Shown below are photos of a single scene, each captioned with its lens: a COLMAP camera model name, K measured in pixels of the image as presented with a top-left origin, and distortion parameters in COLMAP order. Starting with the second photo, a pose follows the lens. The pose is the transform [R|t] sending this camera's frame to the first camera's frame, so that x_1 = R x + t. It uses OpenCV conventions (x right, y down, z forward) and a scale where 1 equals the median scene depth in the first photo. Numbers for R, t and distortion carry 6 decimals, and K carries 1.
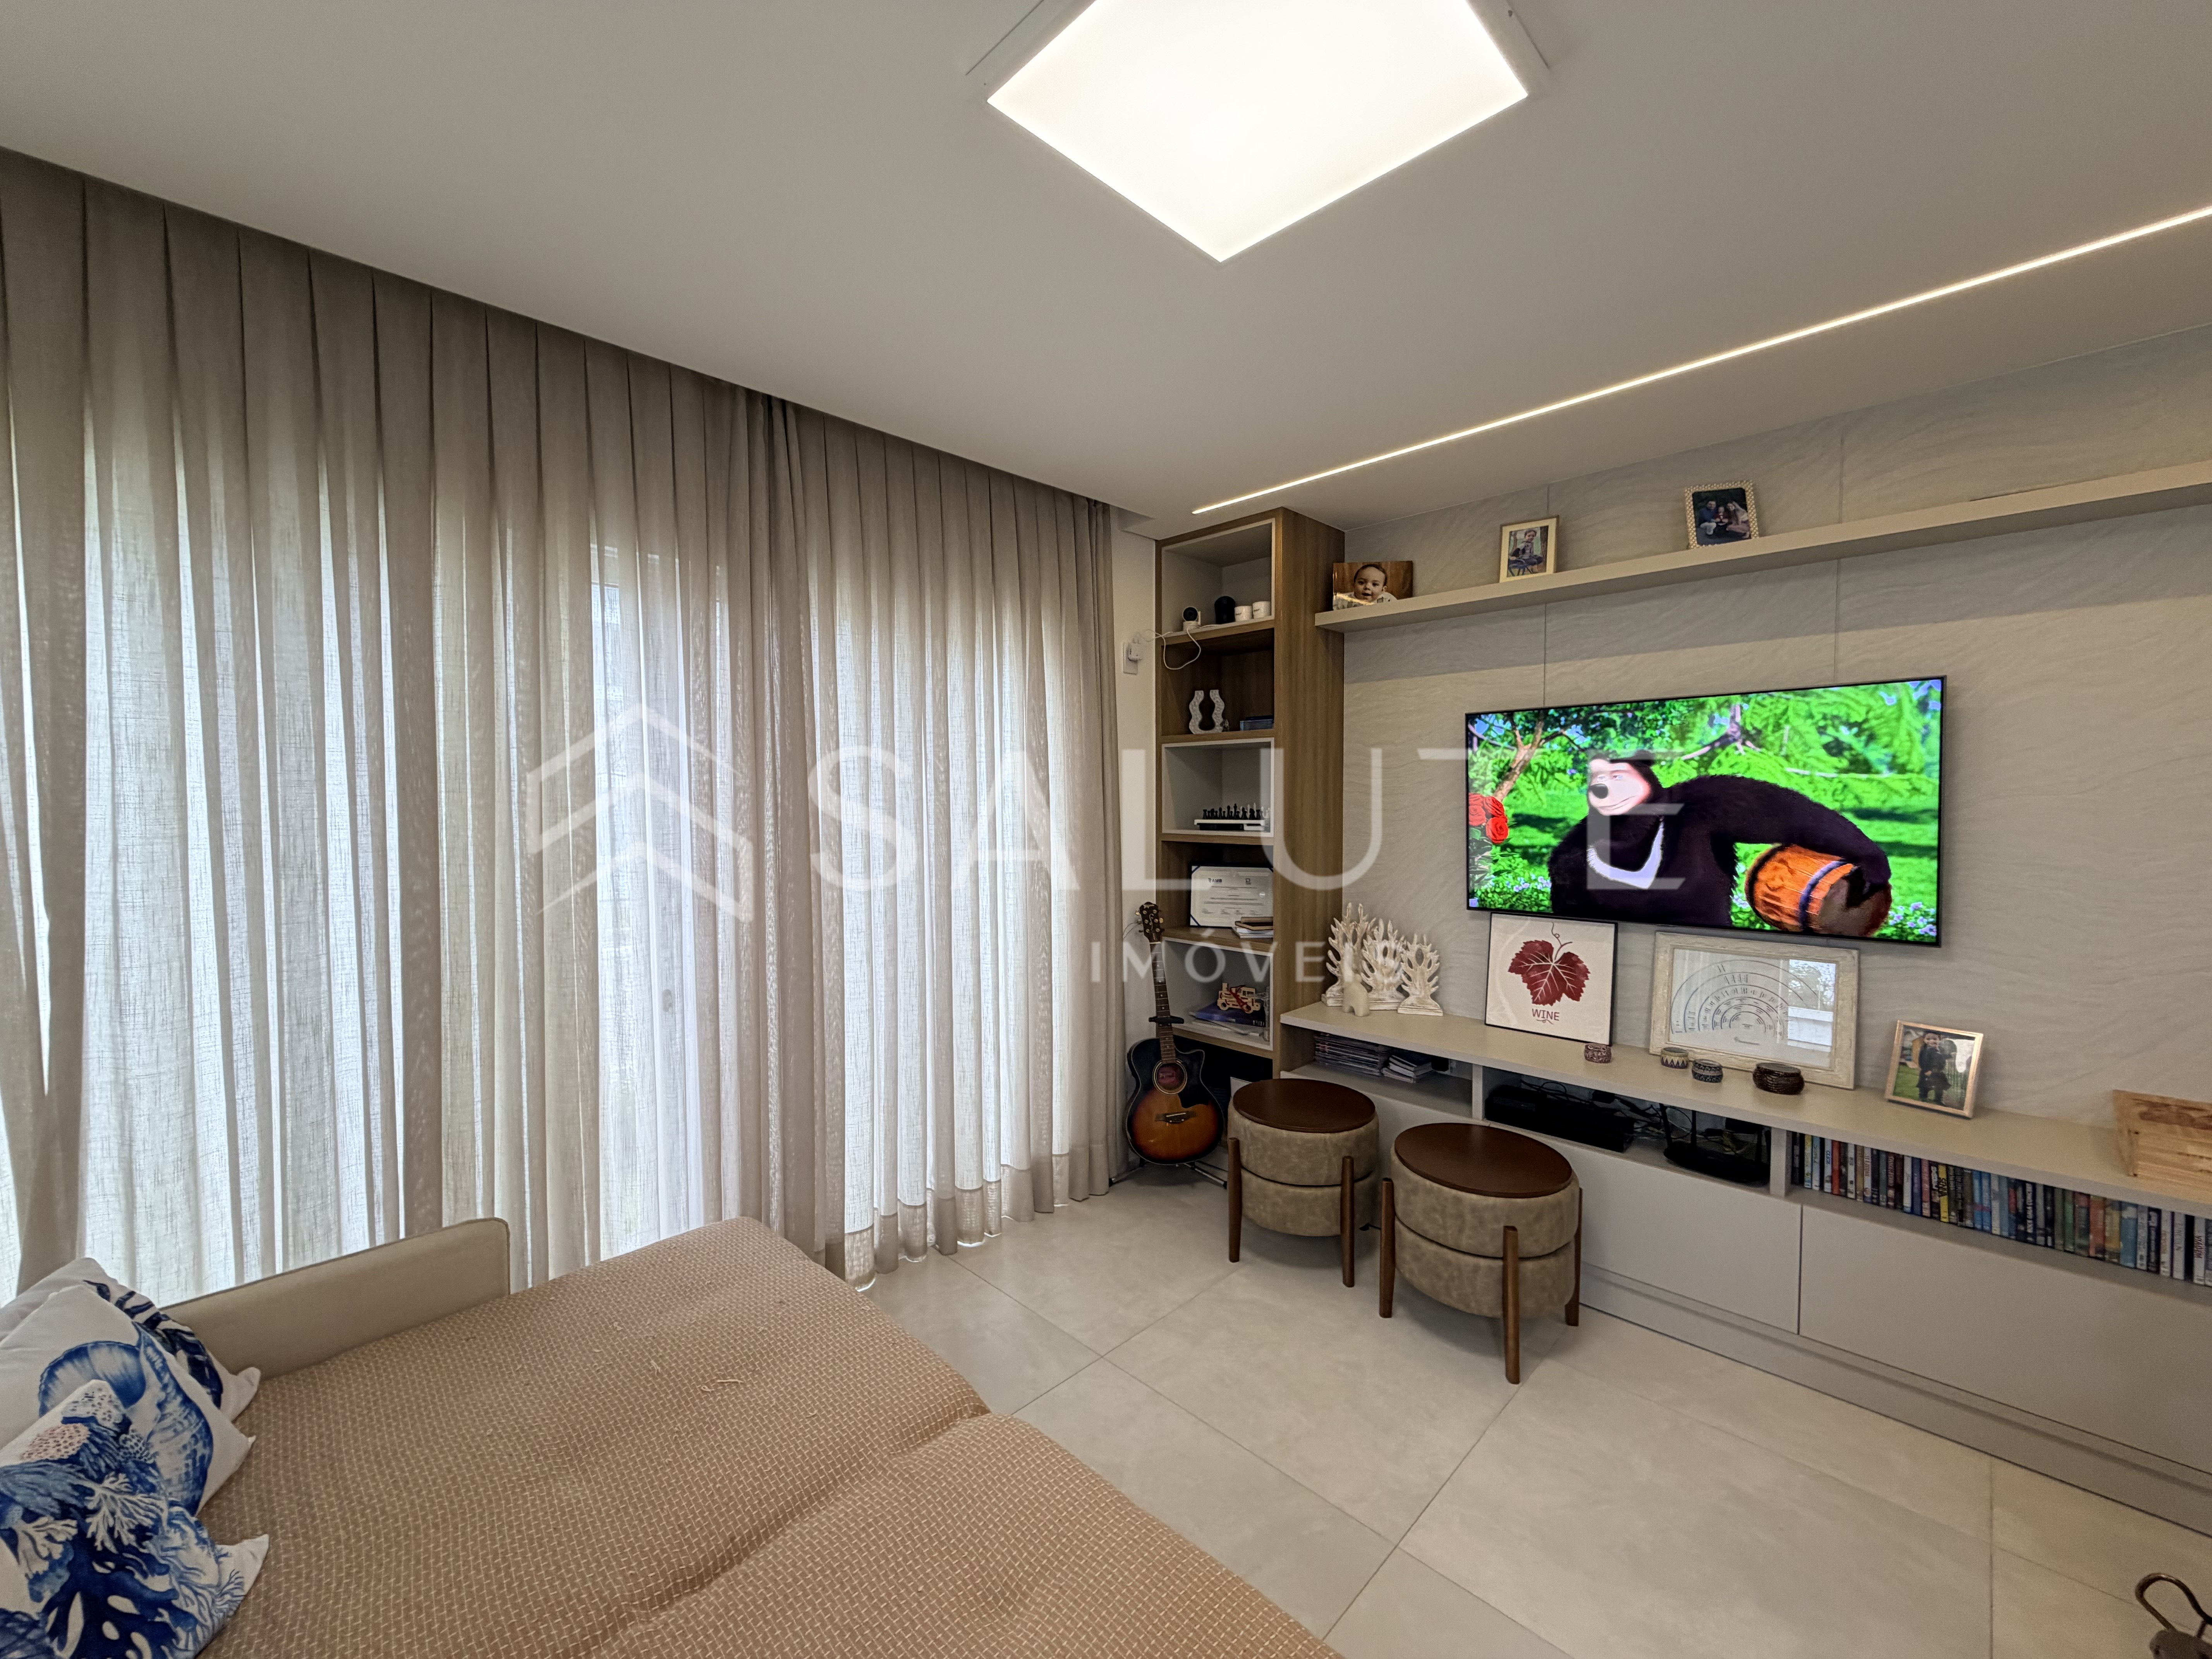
lens RADIAL K [[877.7, 0, 1099.2], [0, 877.7, 831.1], [0, 0, 1]] dist [0.000370, 0.000466]
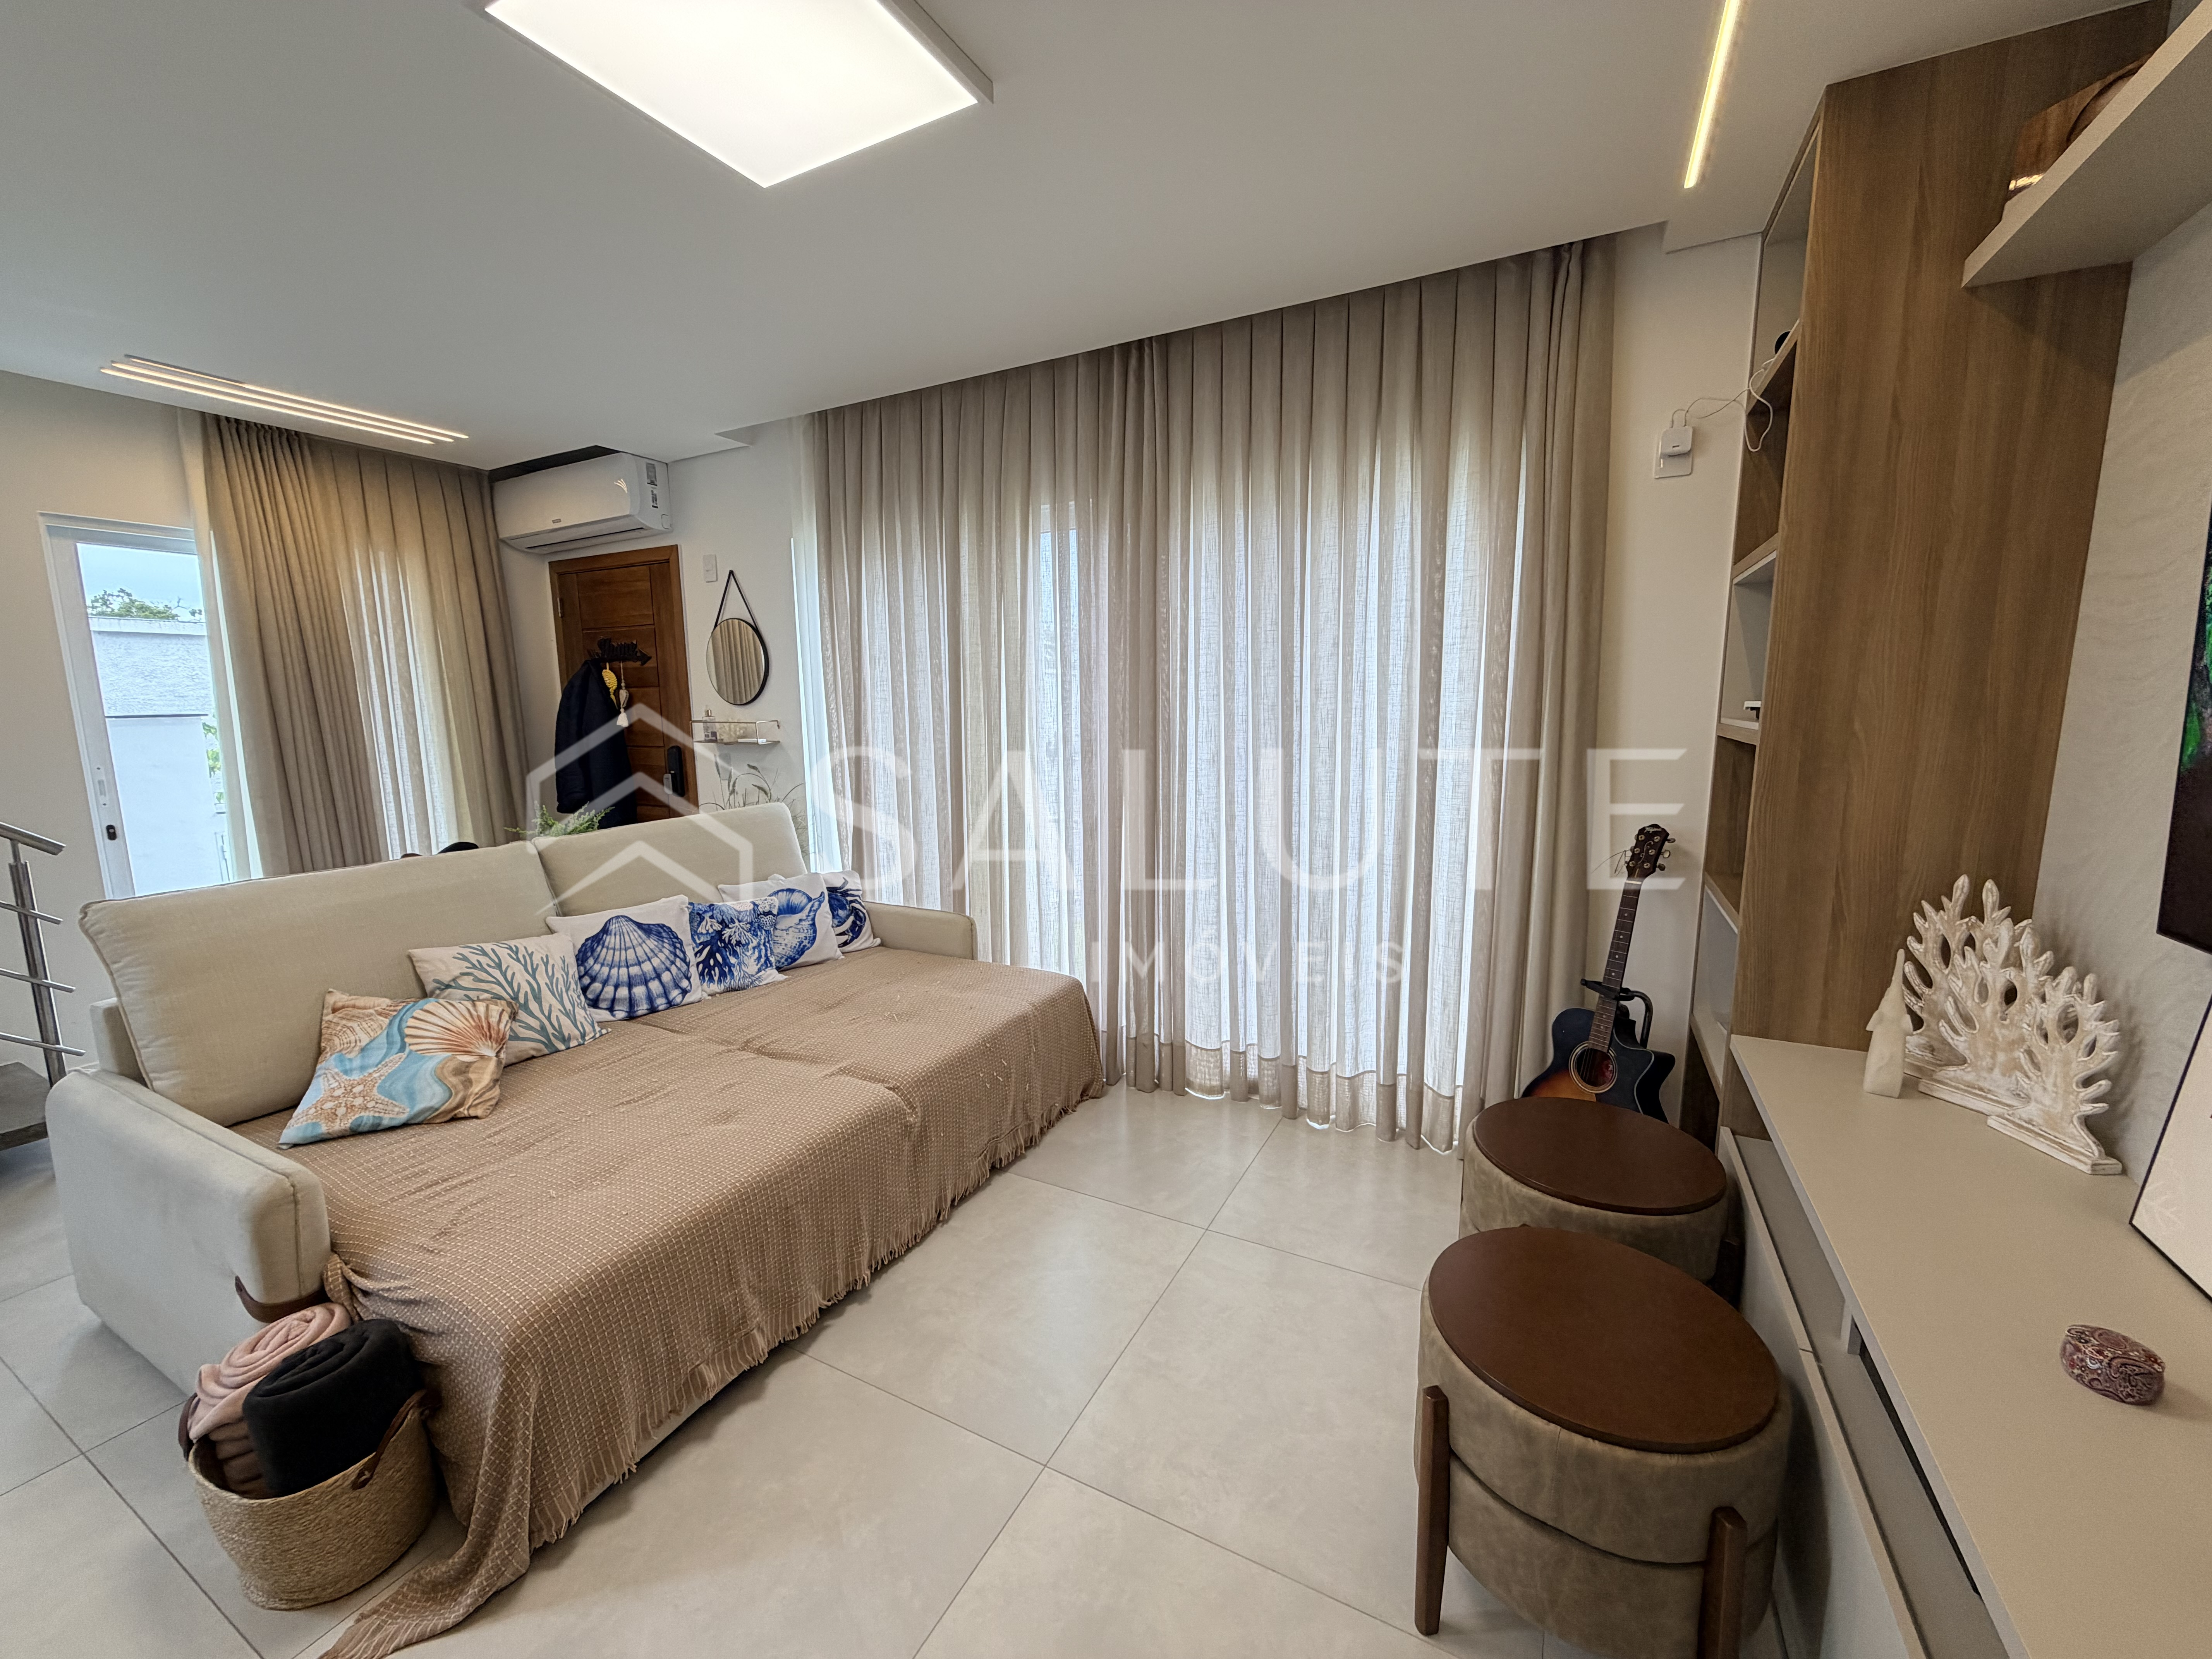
lens RADIAL K [[877.7, 0, 1111.7], [0, 877.7, 831.2], [0, 0, 1]] dist [0.000370, 0.000466]
pose [[0.302465, 0.144126, -0.942201, 0.747303], [-0.030431, 0.989458, 0.141586, 0.004116], [0.952674, -0.014153, 0.303663, 0.517345]]
